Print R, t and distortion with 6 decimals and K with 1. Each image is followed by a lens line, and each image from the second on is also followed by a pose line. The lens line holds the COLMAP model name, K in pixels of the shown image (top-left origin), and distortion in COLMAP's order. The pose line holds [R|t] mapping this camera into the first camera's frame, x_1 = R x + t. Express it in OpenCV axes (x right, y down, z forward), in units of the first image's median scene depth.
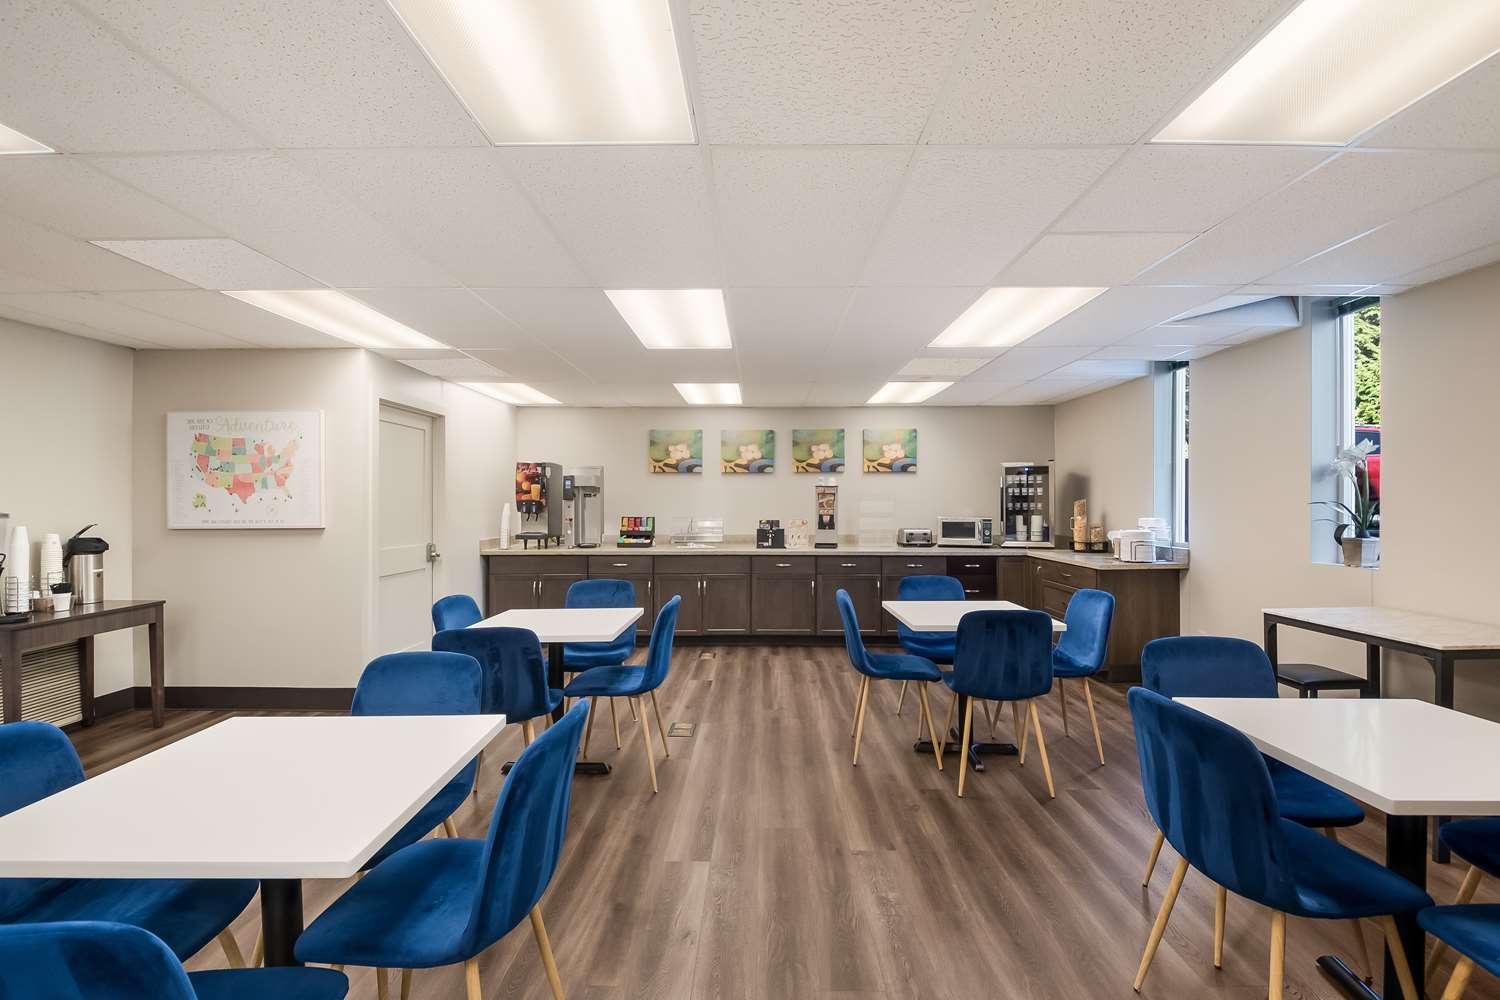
lens RADIAL K [[658.0, 0, 750.0], [0, 658.0, 500.0], [0, 0, 1]] dist [0.033402, -0.038496]
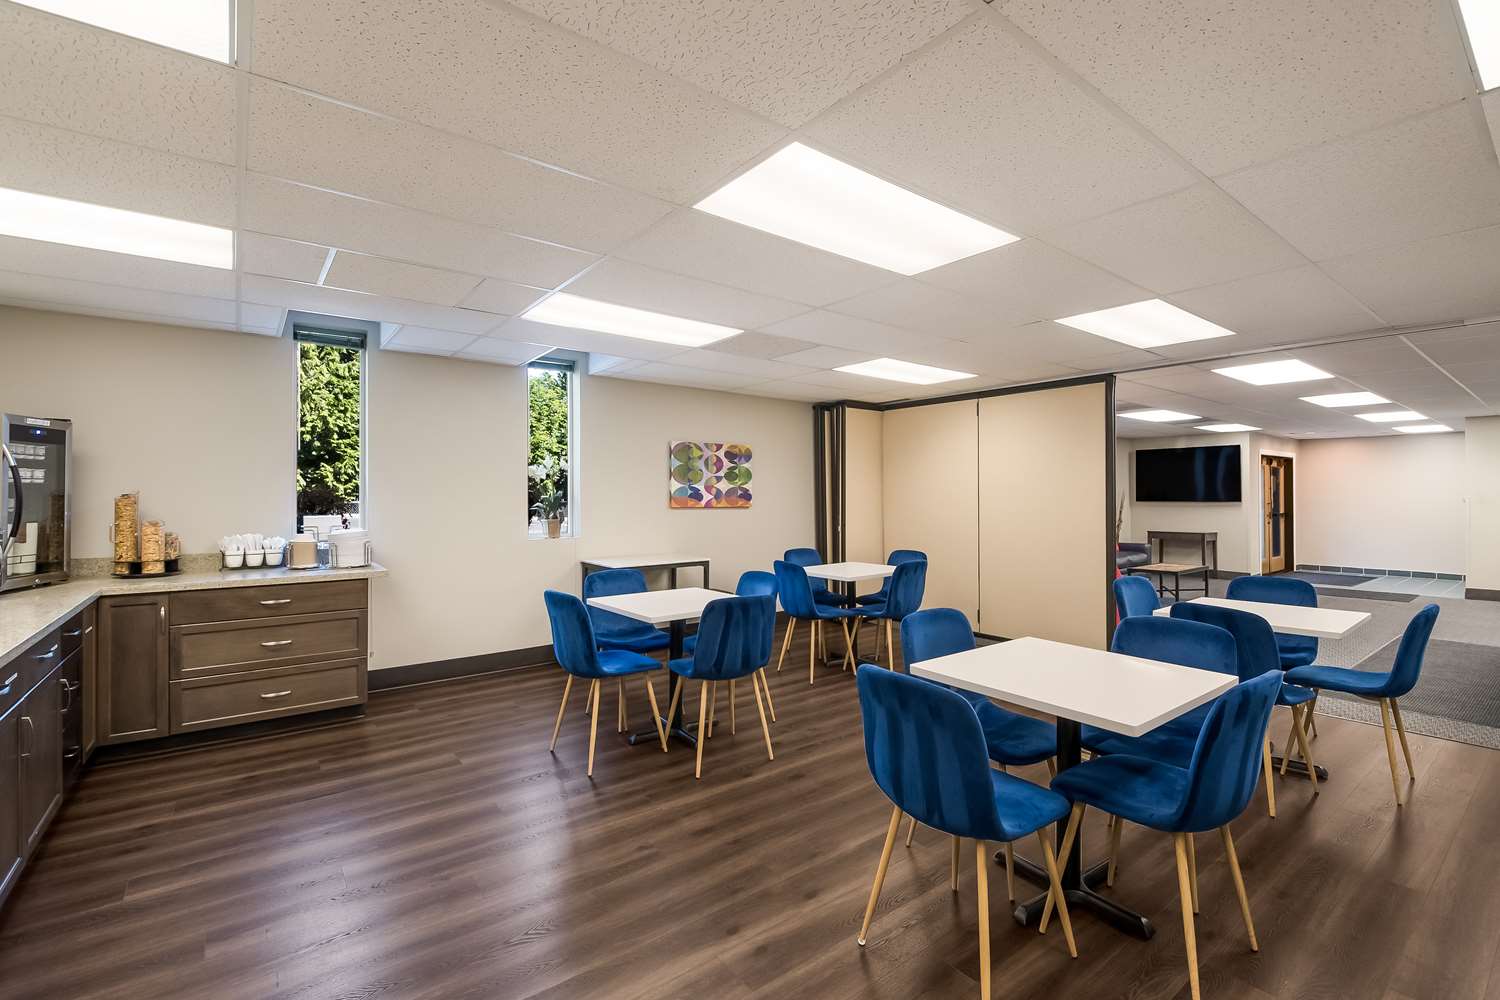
lens RADIAL K [[658.0, 0, 750.0], [0, 658.0, 500.0], [0, 0, 1]] dist [0.033402, -0.038496]
pose [[-0.609298, 0.000818, 0.792941, -0.326036], [0.001633, 0.999999, 0.000224, 0.004144], [-0.792939, 0.001431, -0.609299, 0.872465]]
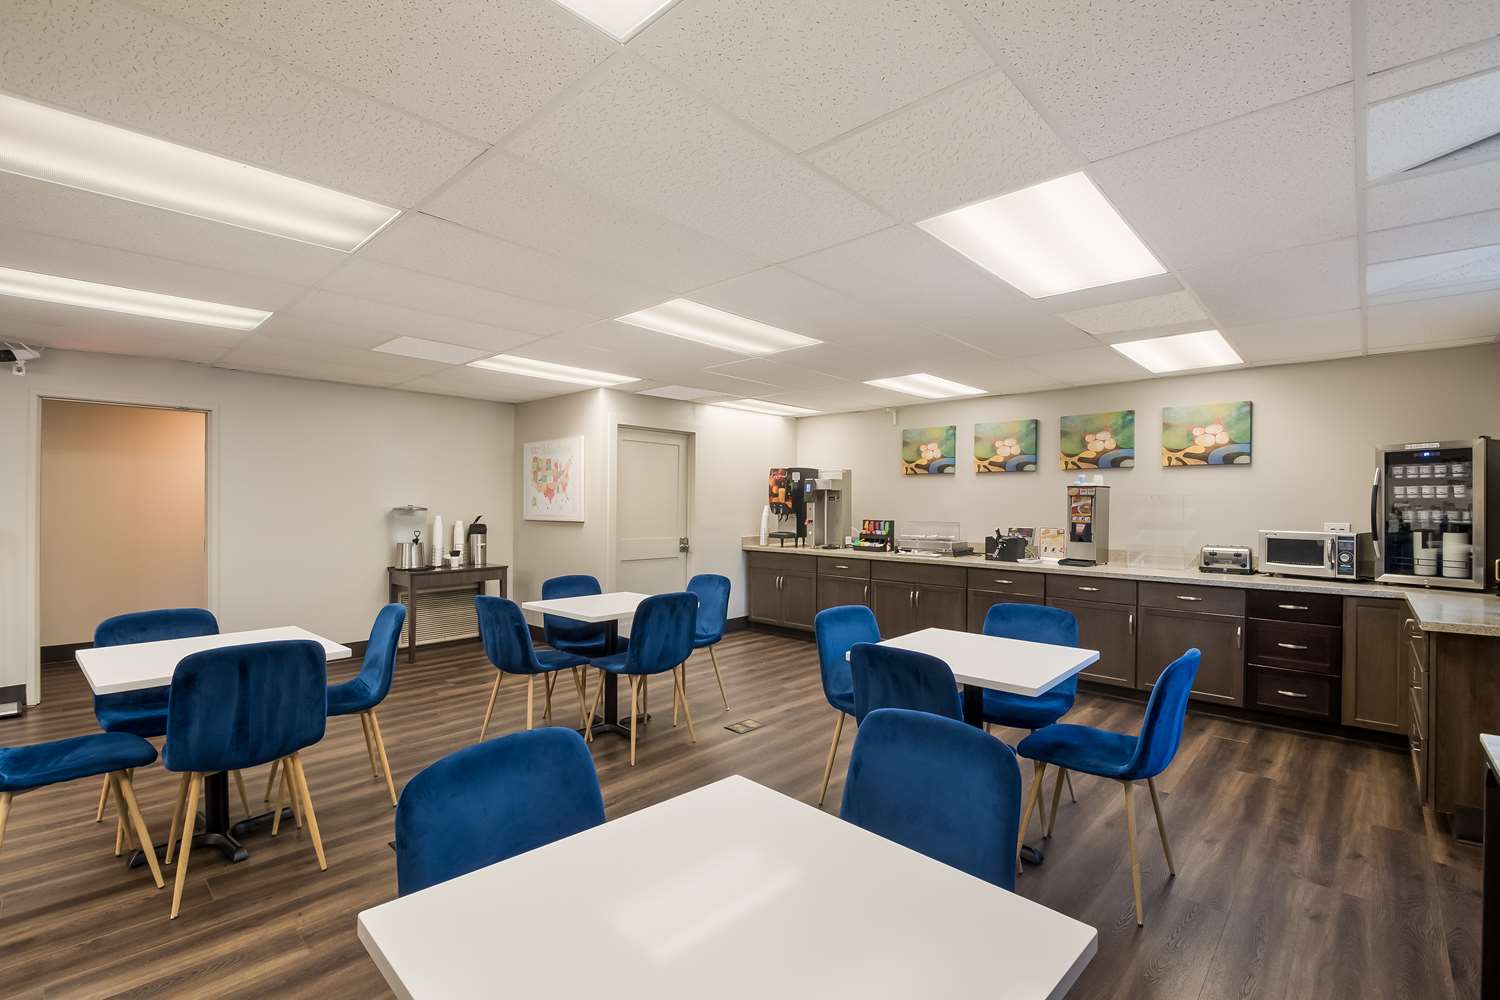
lens RADIAL K [[658.0, 0, 750.0], [0, 658.0, 500.0], [0, 0, 1]] dist [0.033402, -0.038496]
pose [[0.730088, 0.001967, -0.683350, 0.369589], [-0.005872, 0.999977, -0.003395, 0.000055], [0.683328, 0.006491, 0.730083, 0.159704]]
